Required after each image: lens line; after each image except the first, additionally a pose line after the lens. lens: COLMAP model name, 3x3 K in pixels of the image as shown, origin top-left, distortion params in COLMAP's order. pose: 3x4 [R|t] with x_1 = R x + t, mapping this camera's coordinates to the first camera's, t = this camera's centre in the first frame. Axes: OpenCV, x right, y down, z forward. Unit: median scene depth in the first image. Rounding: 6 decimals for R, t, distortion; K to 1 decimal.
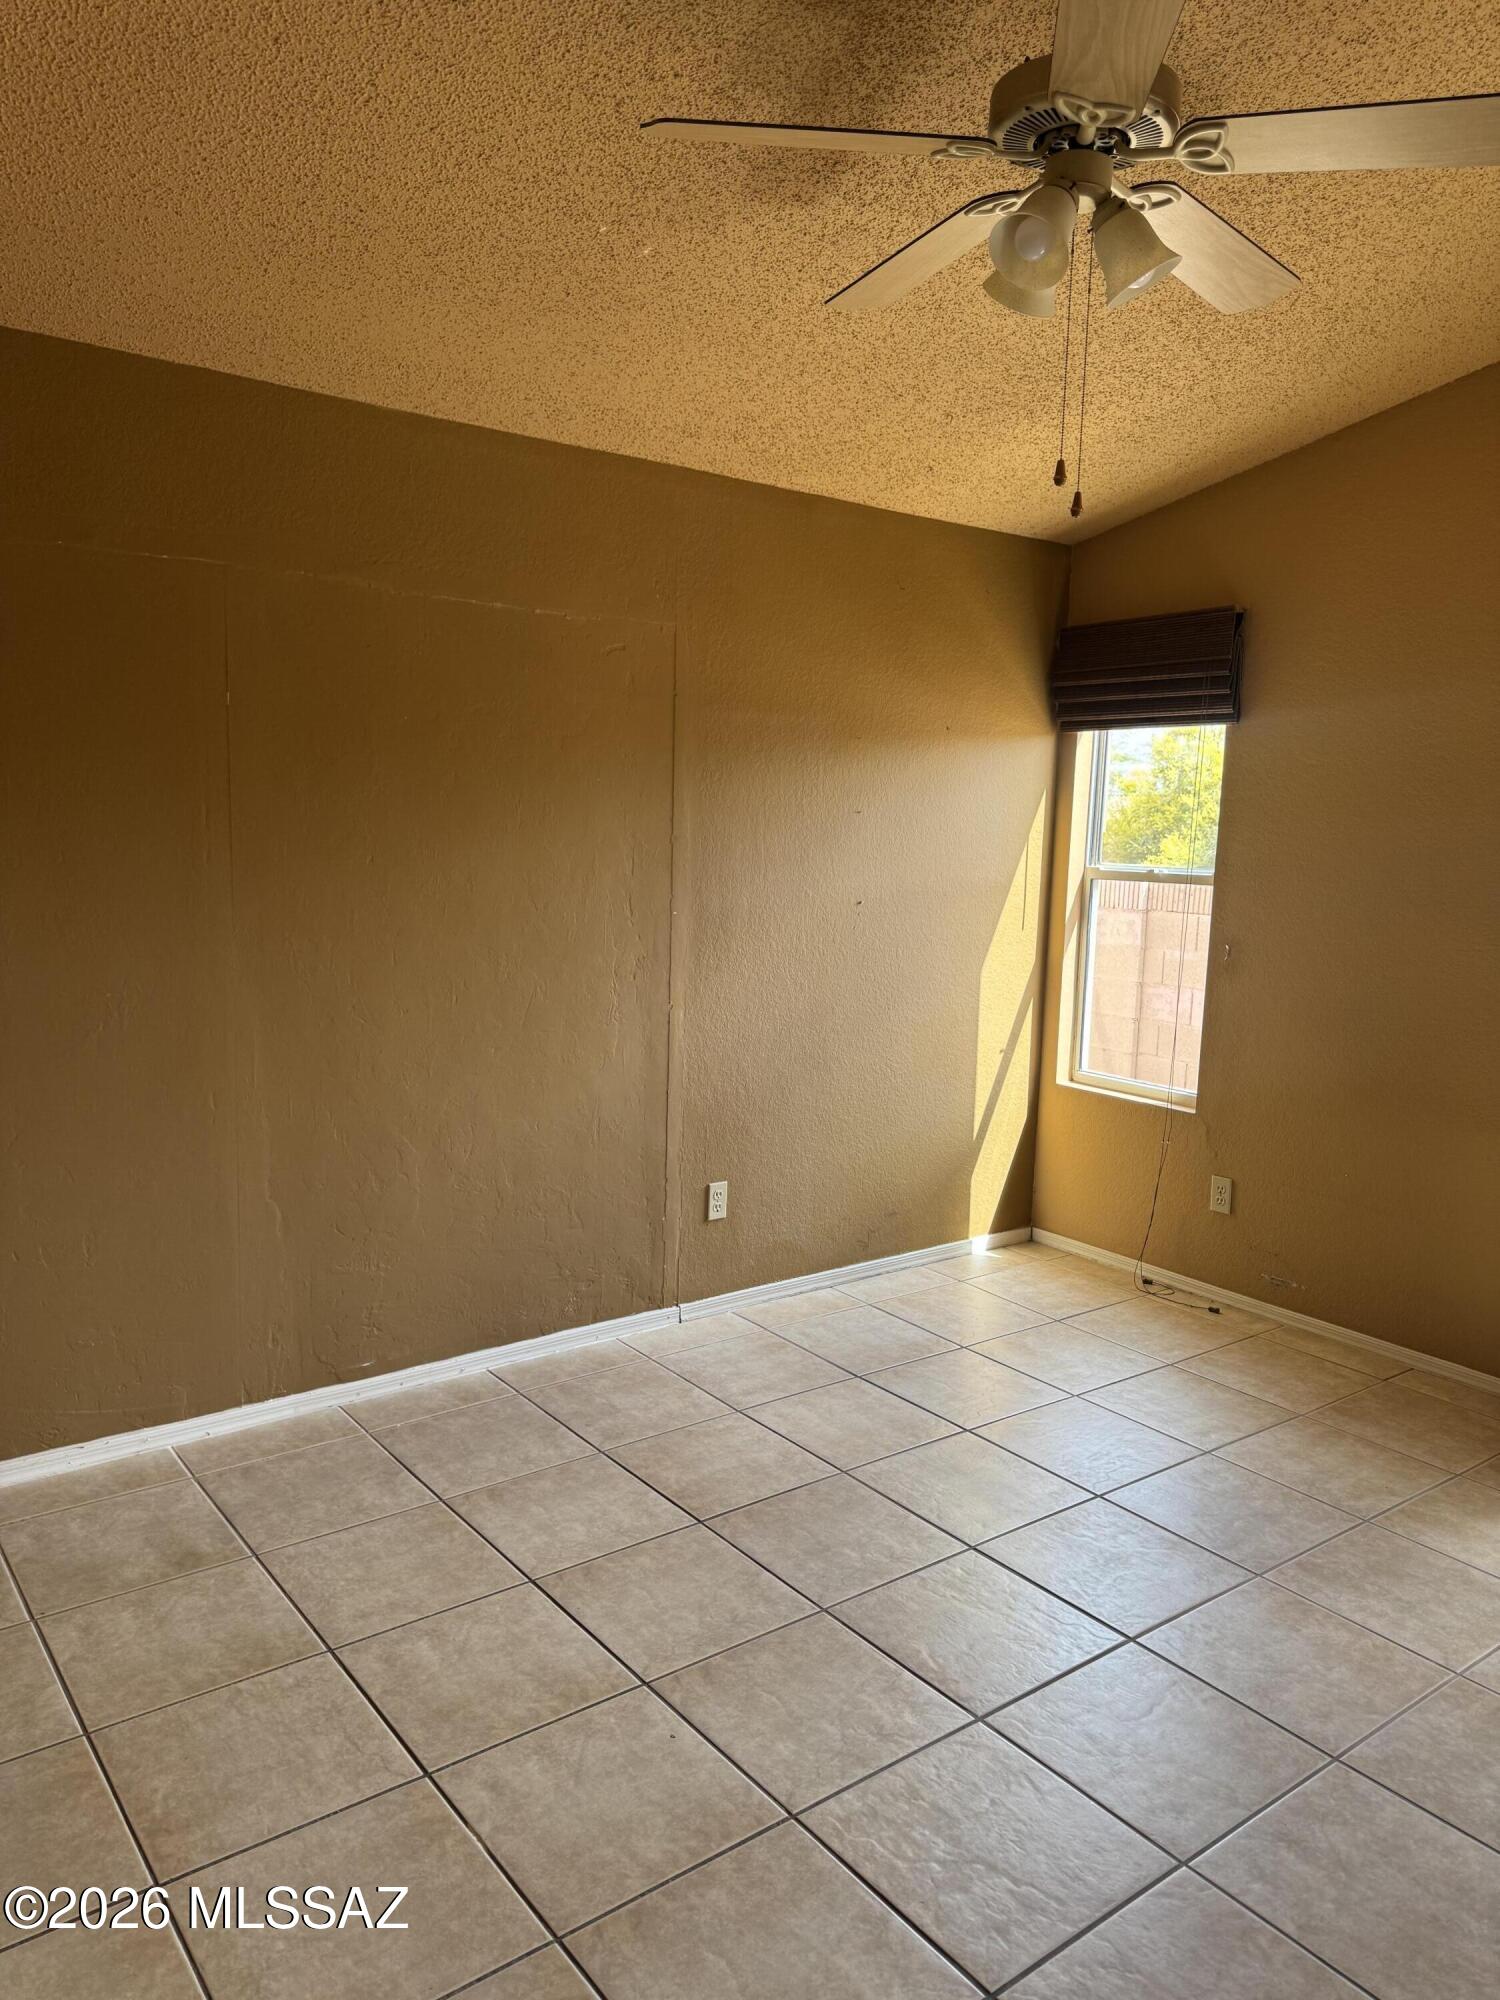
lens RADIAL K [[1415.1, 0, 750.1], [0, 1415.1, 1013.2], [0, 0, 1]] dist [0.105966, -0.147457]
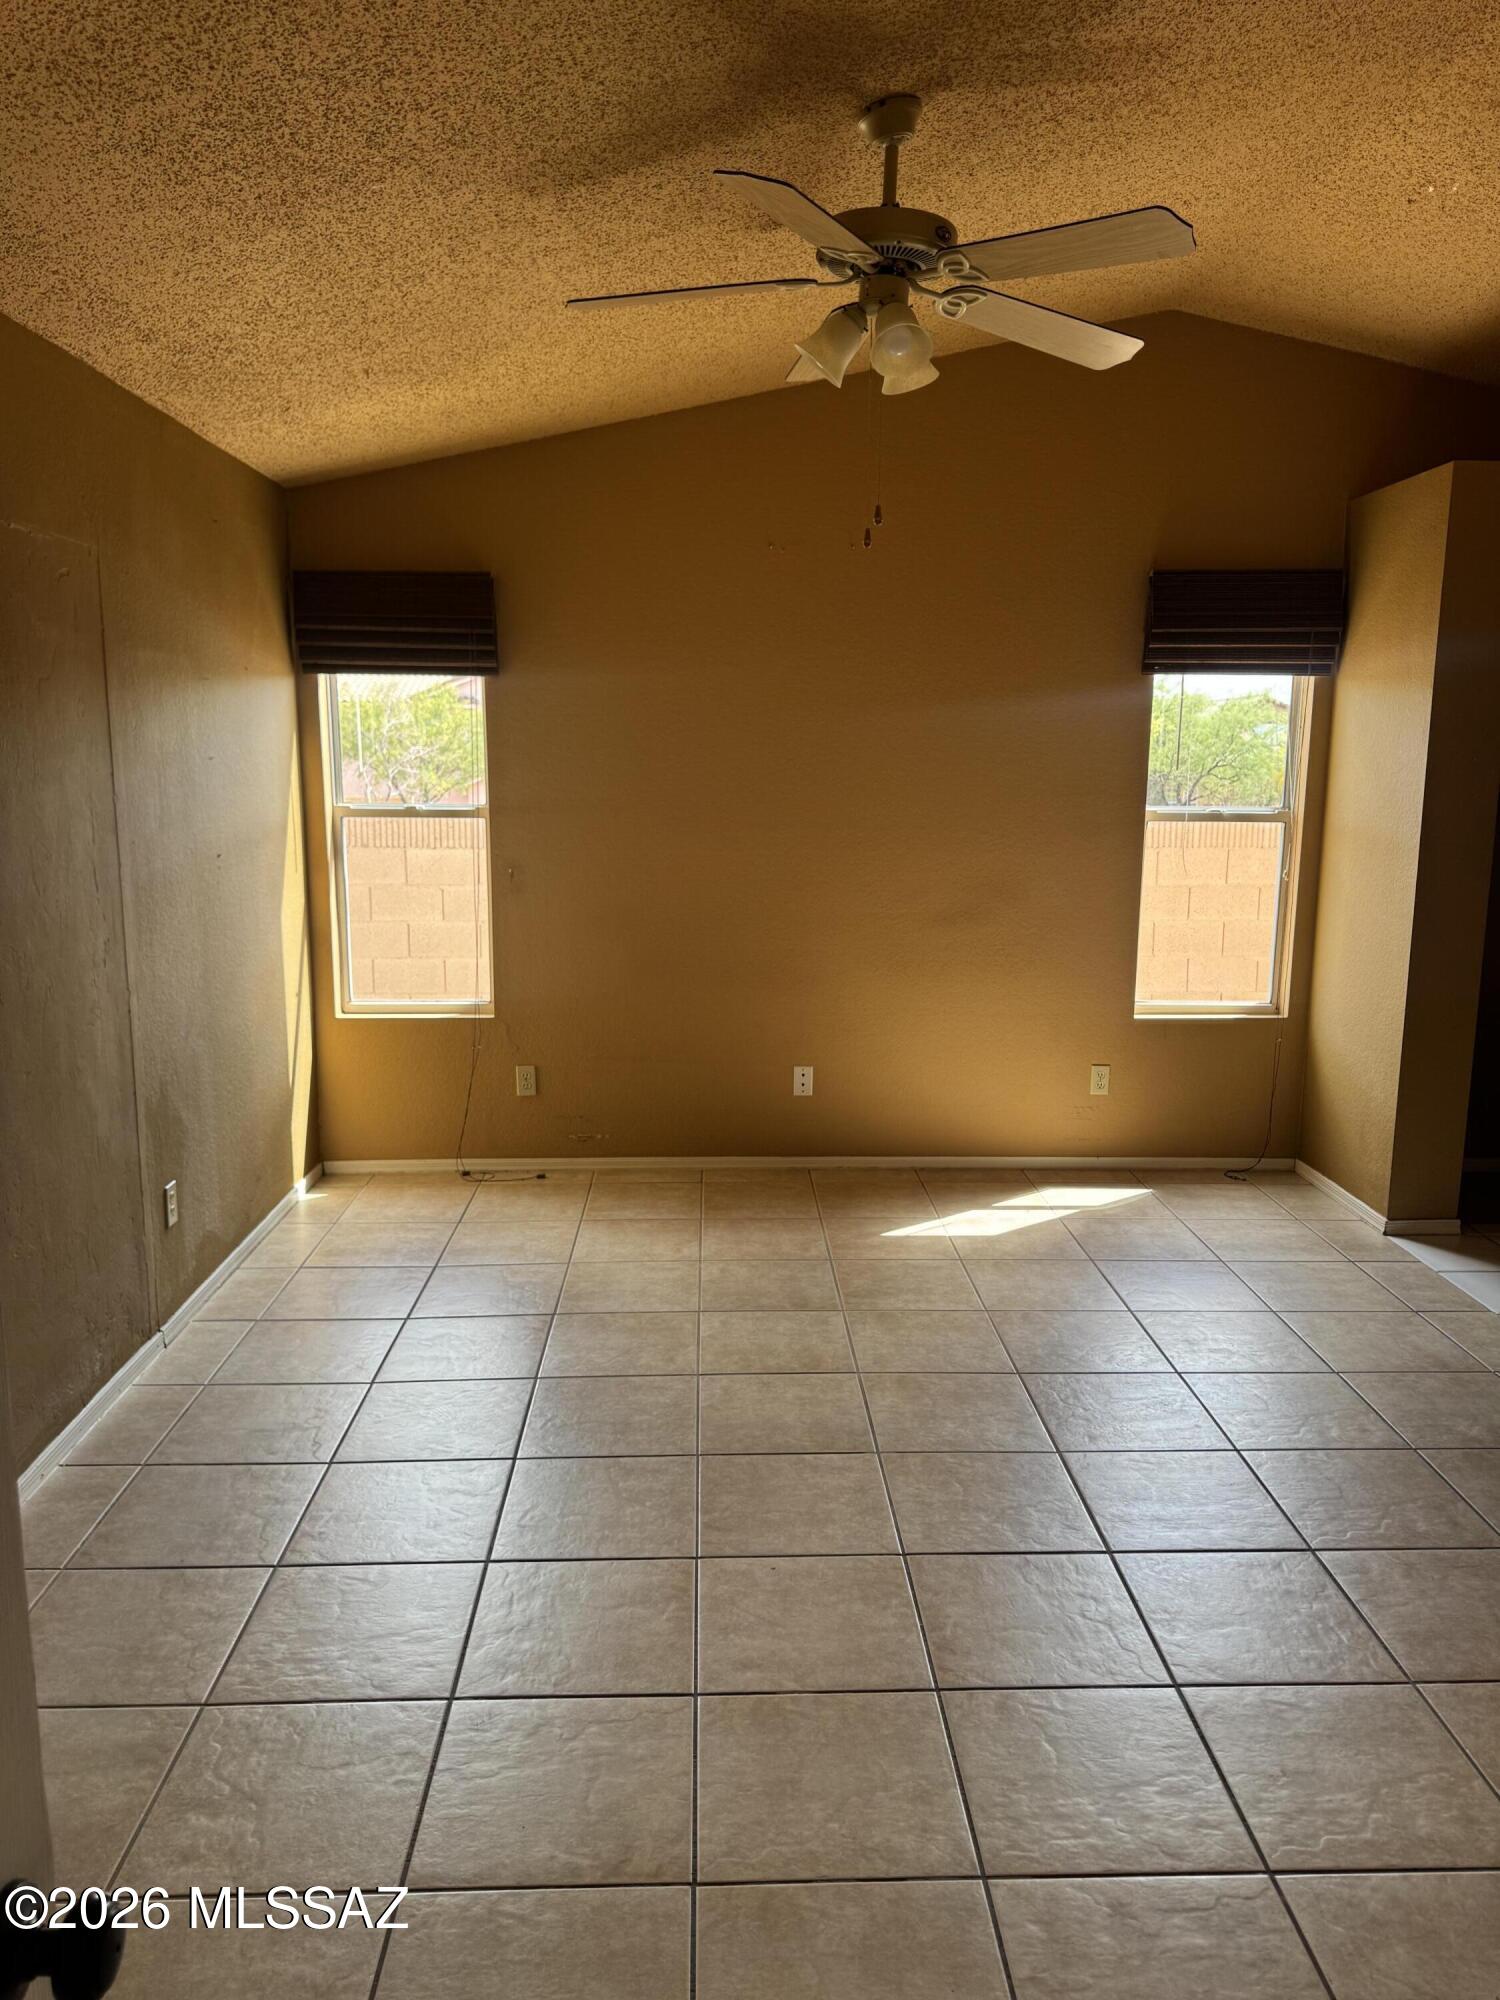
lens RADIAL K [[1411.2, 0, 750.0], [0, 1411.2, 1000.0], [0, 0, 1]] dist [0.100715, -0.148955]
pose [[0.579334, -0.166257, 0.797954, -0.552758], [0.125999, 0.985476, 0.113850, -0.054909], [-0.805293, 0.034584, 0.591868, 0.184253]]
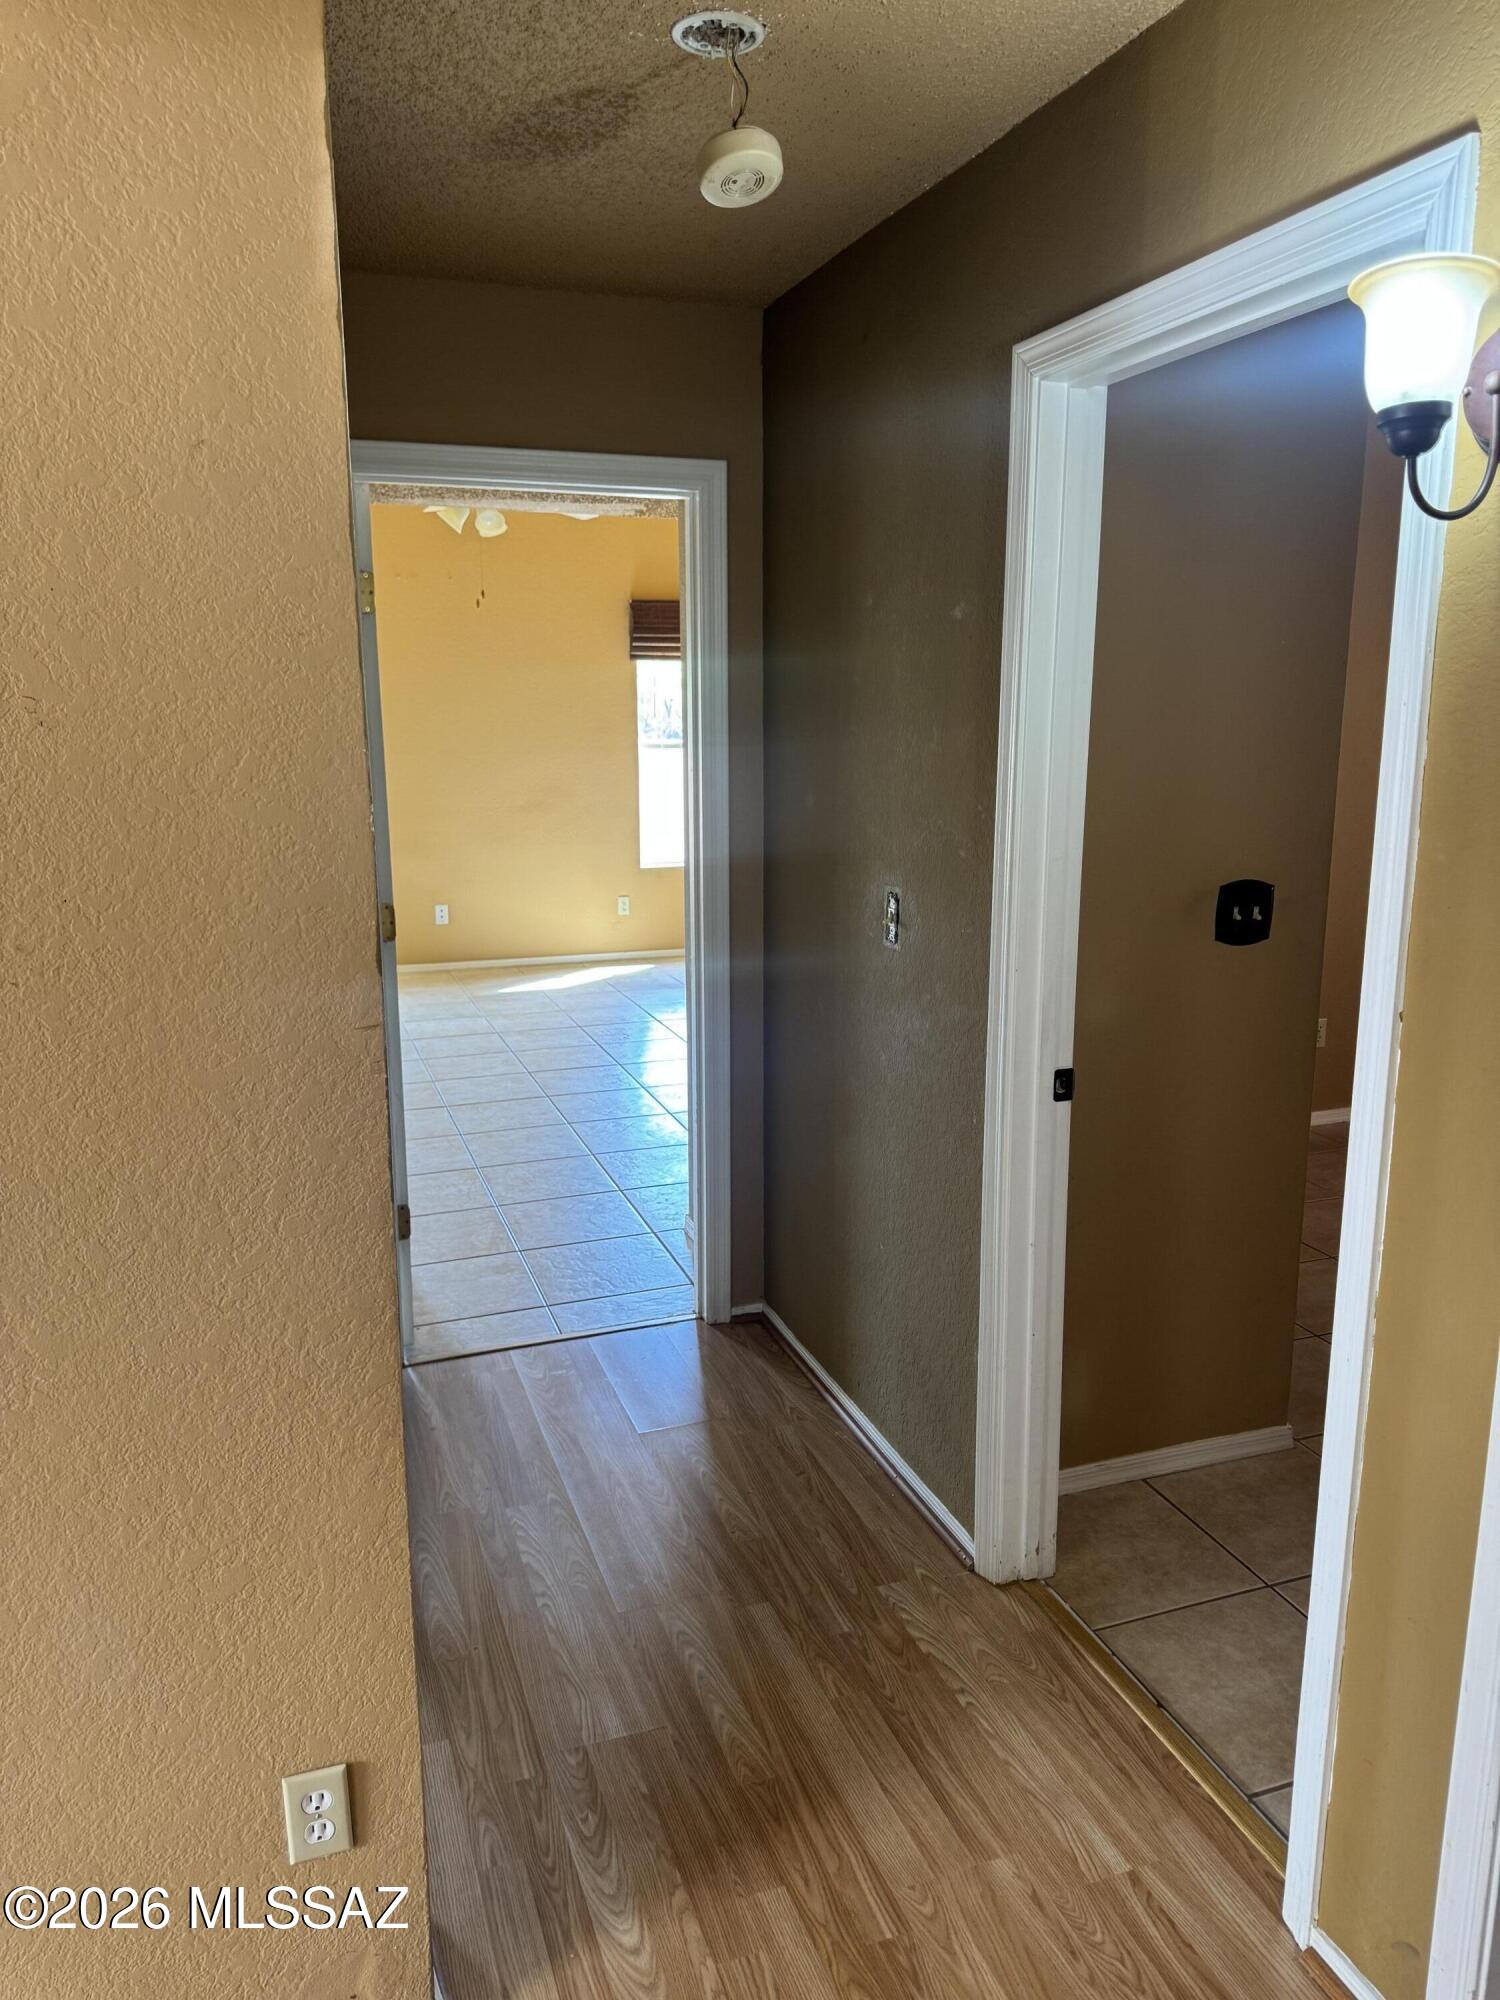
lens RADIAL K [[1411.2, 0, 750.0], [0, 1411.2, 1000.0], [0, 0, 1]] dist [0.100715, -0.148955]
pose [[0.308560, -0.225101, 0.924186, -1.343805], [0.141189, 0.971671, 0.189528, -0.033995], [-0.940668, 0.072005, 0.331600, -0.204997]]
